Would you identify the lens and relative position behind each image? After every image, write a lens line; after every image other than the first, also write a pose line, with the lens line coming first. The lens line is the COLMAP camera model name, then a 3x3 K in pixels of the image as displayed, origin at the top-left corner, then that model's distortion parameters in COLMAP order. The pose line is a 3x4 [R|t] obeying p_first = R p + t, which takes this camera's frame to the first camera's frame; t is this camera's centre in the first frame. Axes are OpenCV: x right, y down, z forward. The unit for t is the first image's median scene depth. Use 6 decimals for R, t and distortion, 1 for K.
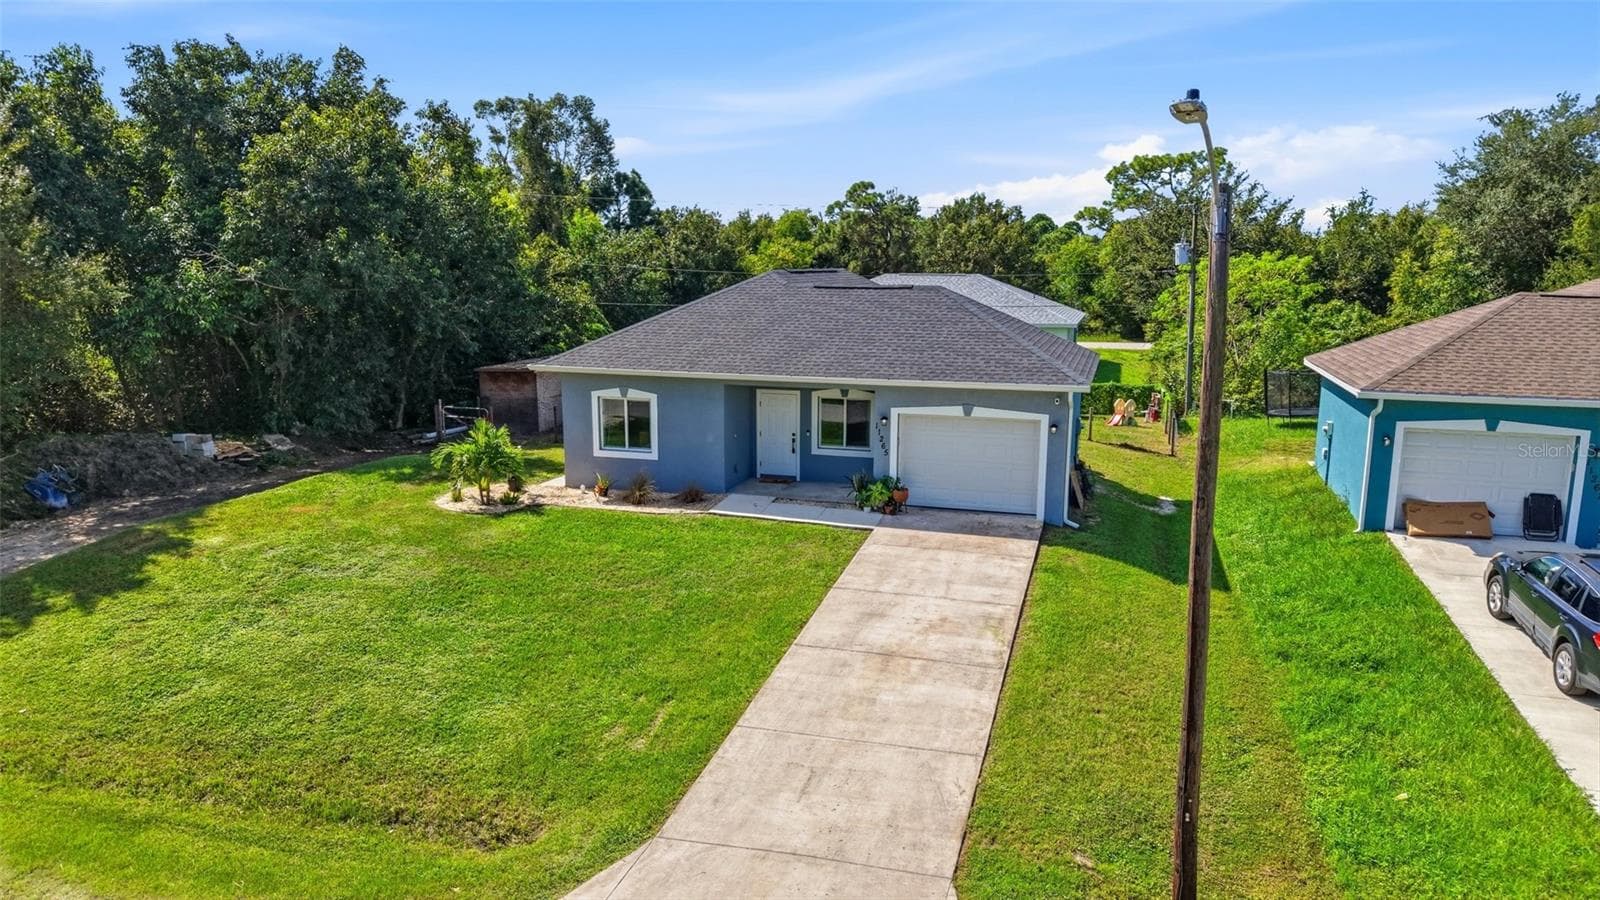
lens RADIAL K [[1083.3, 0, 821.9], [0, 1083.3, 465.2], [0, 0, 1]] dist [0.031259, -0.039368]
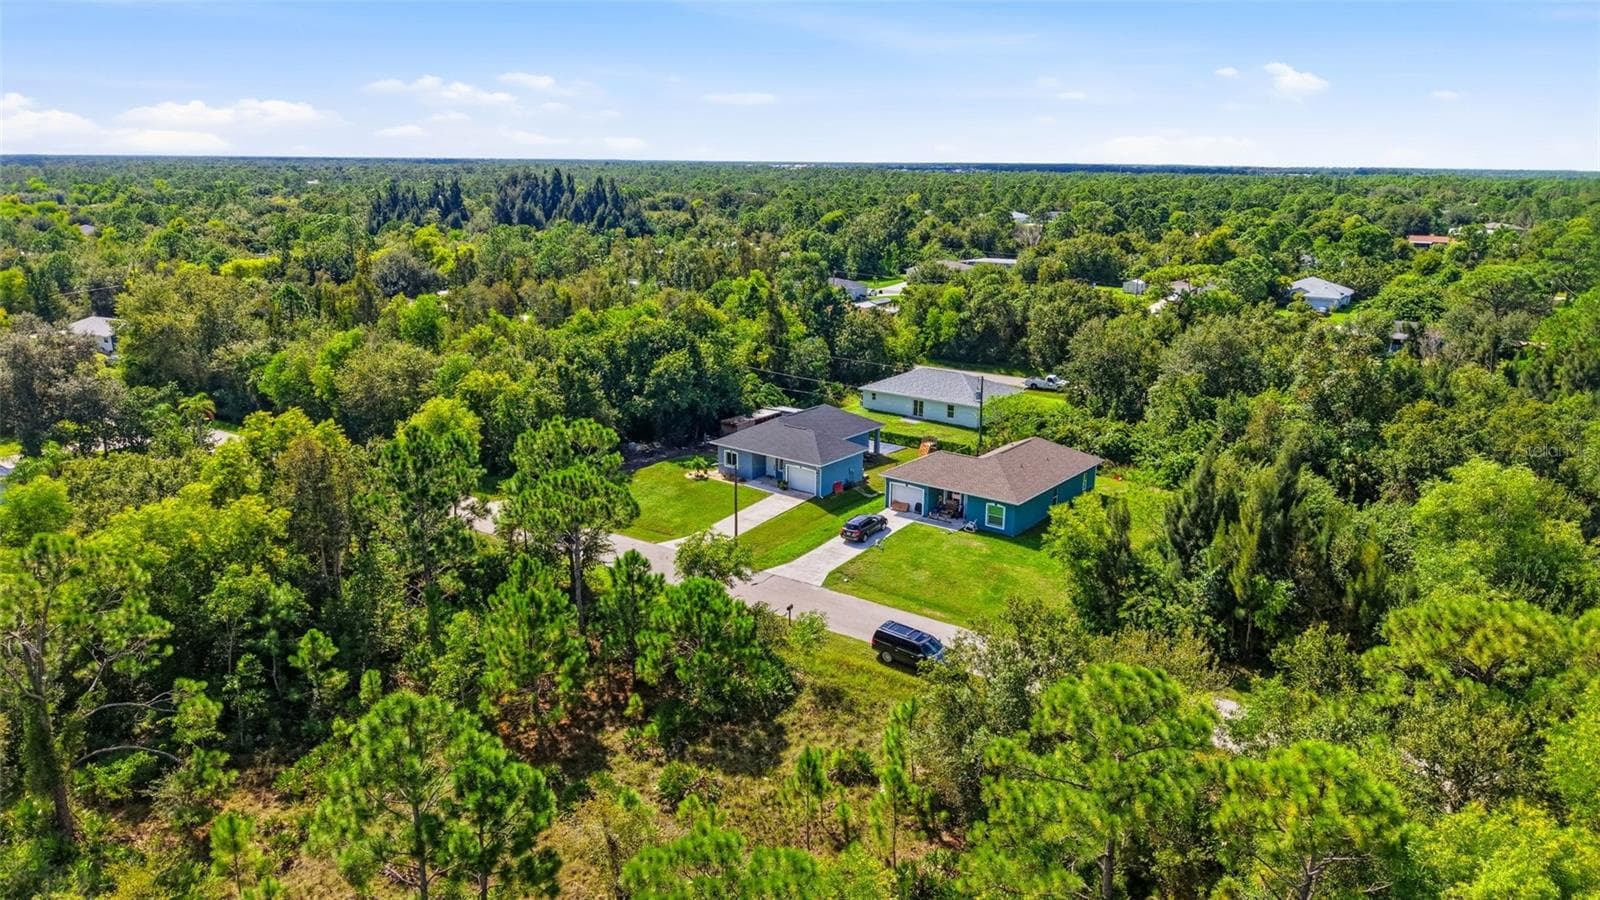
lens RADIAL K [[1083.3, 0, 805.6], [0, 1083.3, 453.3], [0, 0, 1]] dist [0.031259, -0.039368]
pose [[0.933075, 0.094918, -0.346932, 1.613672], [-0.067373, 0.993602, 0.090641, -0.489188], [0.353315, -0.061201, 0.933500, -2.893080]]
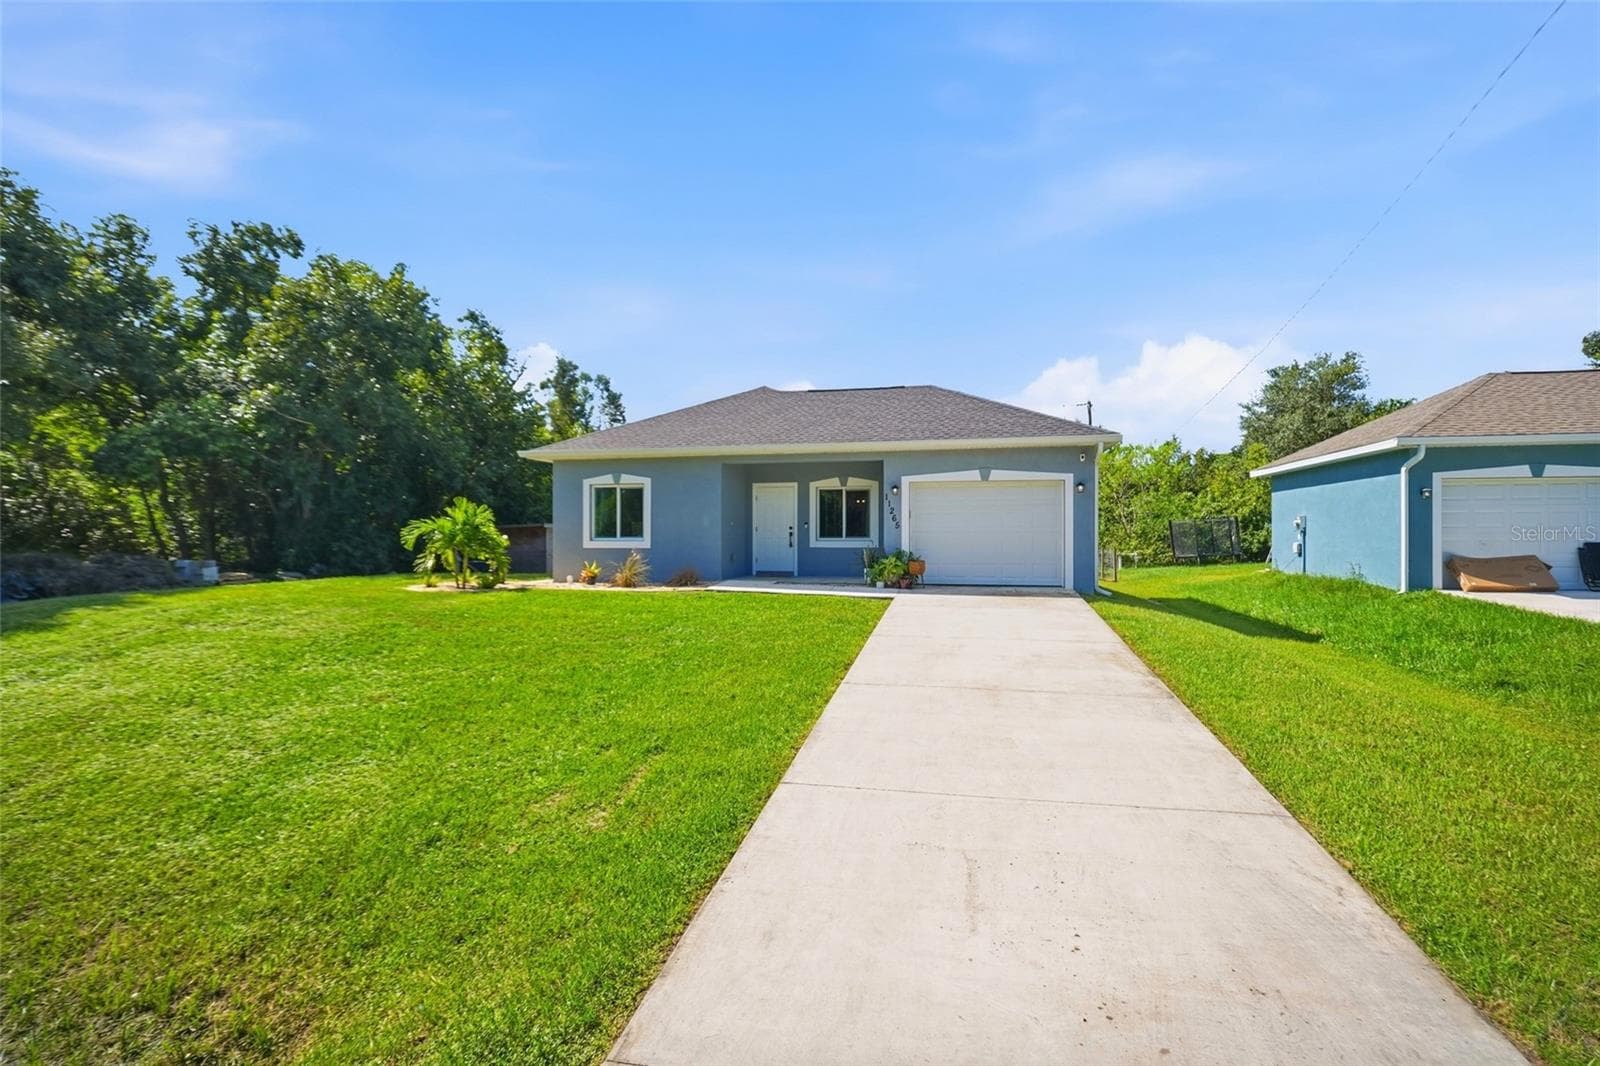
lens RADIAL K [[732.2, 0, 812.3], [0, 732.2, 527.3], [0, 0, 1]] dist [-0.011388, 0.001826]
pose [[0.997990, -0.004664, 0.063194, -0.057013], [0.017653, 0.978272, -0.206573, 0.126466], [-0.060858, 0.207274, 0.976388, 0.409787]]
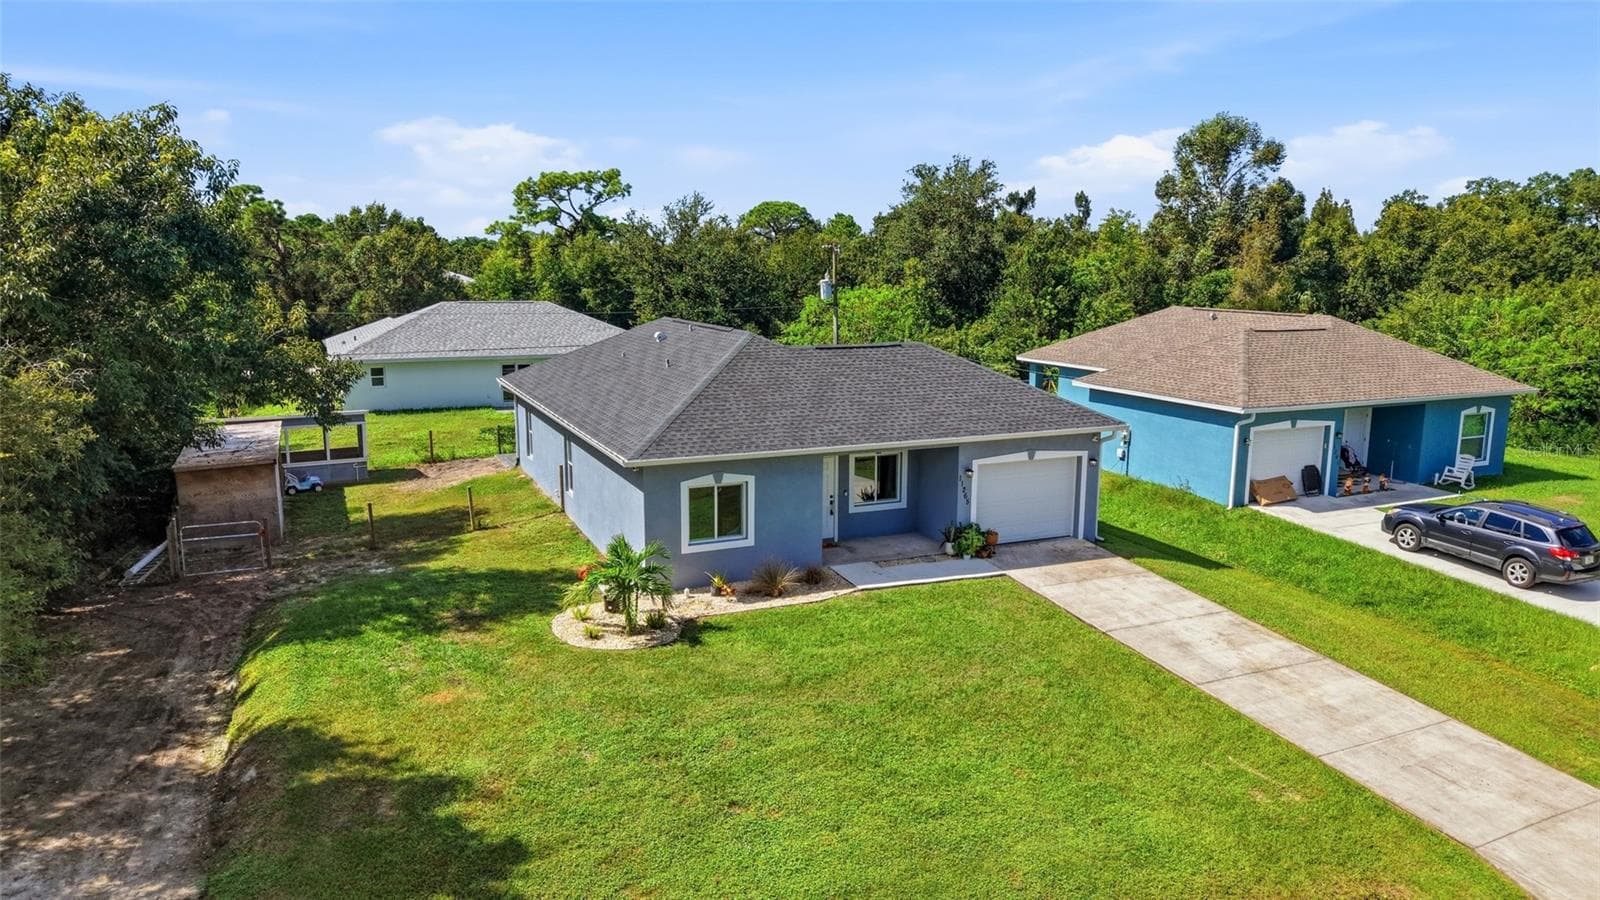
lens RADIAL K [[1083.3, 0, 810.8], [0, 1083.3, 454.8], [0, 0, 1]] dist [0.031259, -0.039368]
pose [[0.750179, -0.118615, 0.650509, -0.799437], [0.120698, 0.991815, 0.041657, -0.129327], [-0.650125, 0.047265, 0.758356, 0.297466]]
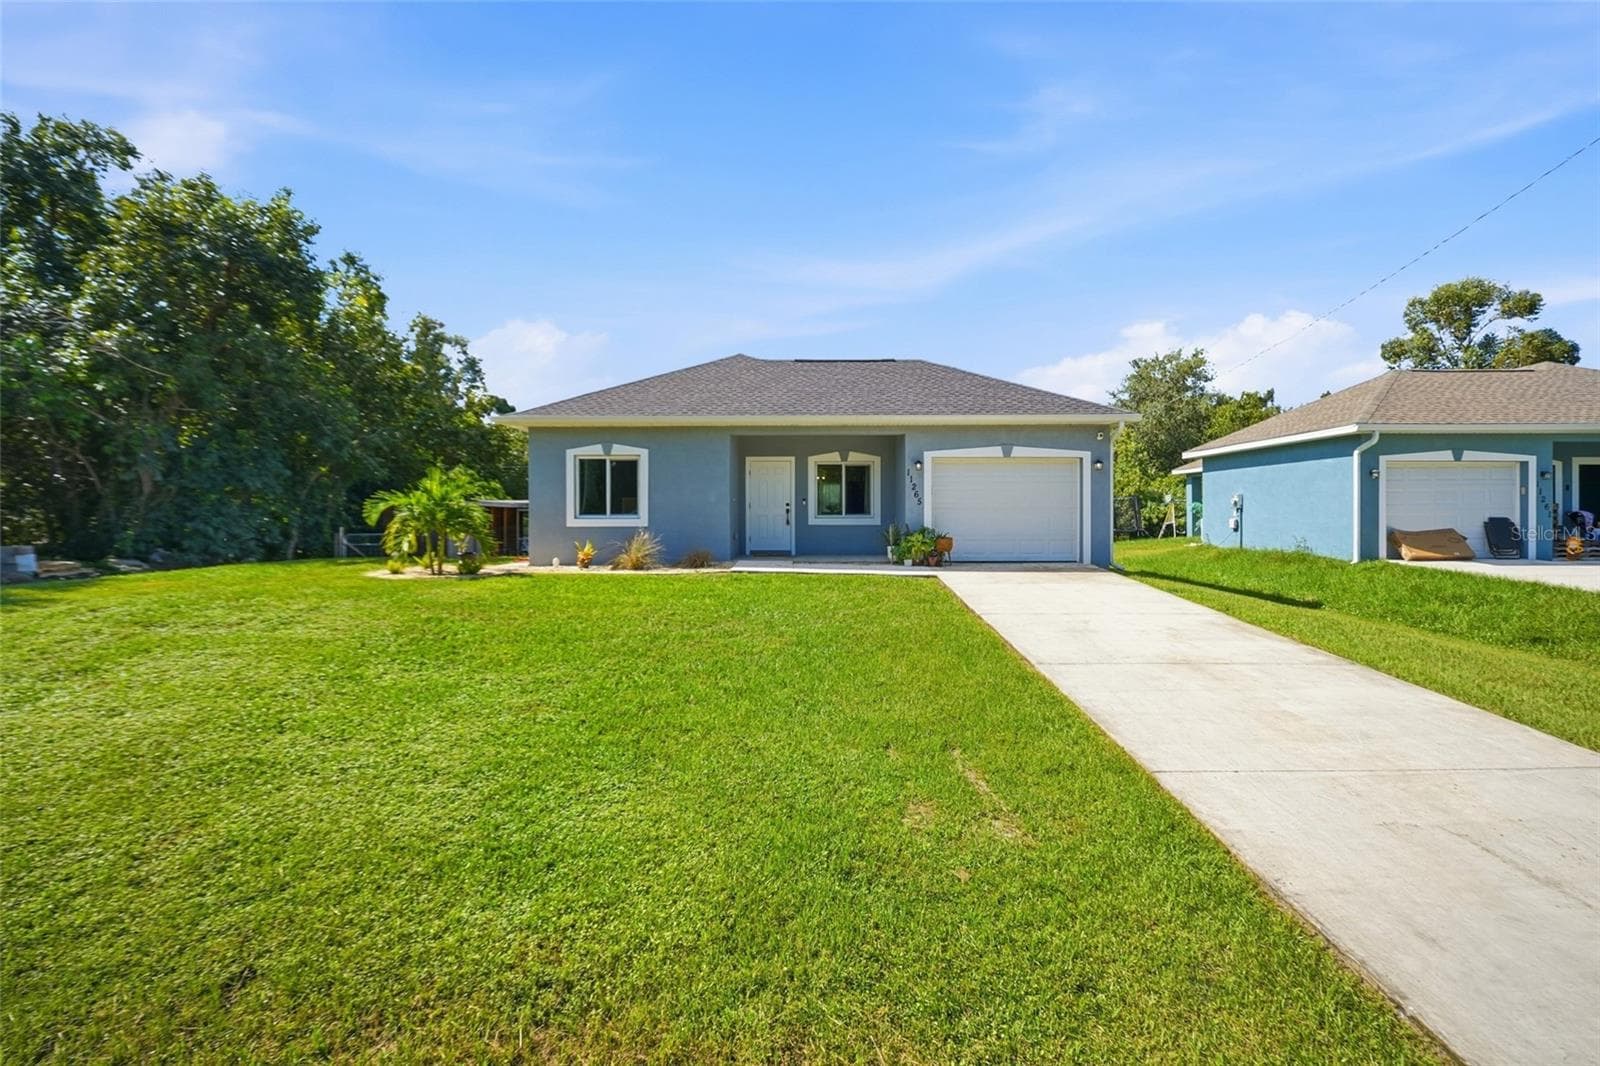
lens RADIAL K [[732.2, 0, 806.1], [0, 732.2, 543.5], [0, 0, 1]] dist [-0.011388, 0.001826]
pose [[0.962919, -0.017562, 0.269220, -0.212456], [0.059705, 0.987009, -0.149159, 0.116908], [-0.263103, 0.159702, 0.951458, 0.465549]]
